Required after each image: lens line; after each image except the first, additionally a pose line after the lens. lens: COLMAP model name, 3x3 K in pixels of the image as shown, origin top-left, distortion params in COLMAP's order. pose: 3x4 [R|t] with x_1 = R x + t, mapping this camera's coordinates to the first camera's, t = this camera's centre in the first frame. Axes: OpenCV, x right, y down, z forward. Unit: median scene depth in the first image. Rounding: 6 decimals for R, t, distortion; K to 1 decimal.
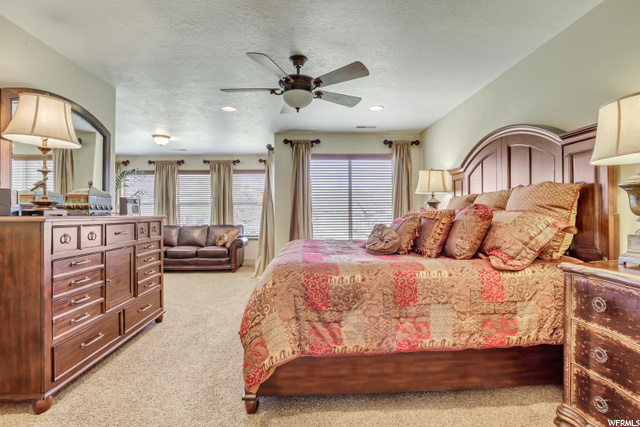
lens RADIAL K [[352.8, 0, 320.0], [0, 352.8, 213.5], [0, 0, 1]] dist [-0.021646, -0.000016]
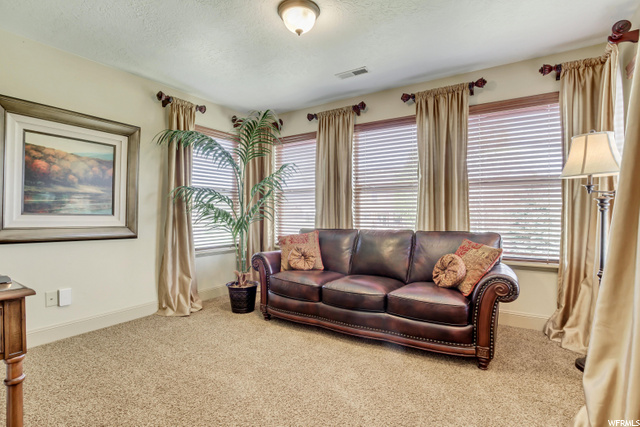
lens RADIAL K [[307.0, 0, 320.0], [0, 307.0, 213.5], [0, 0, 1]] dist [-0.018139, 0.000457]
pose [[0.829584, -0.000447, -0.558382, -0.194830], [-0.000486, 0.999999, -0.001522, 0.011093], [0.558382, 0.001534, 0.829583, 0.600824]]
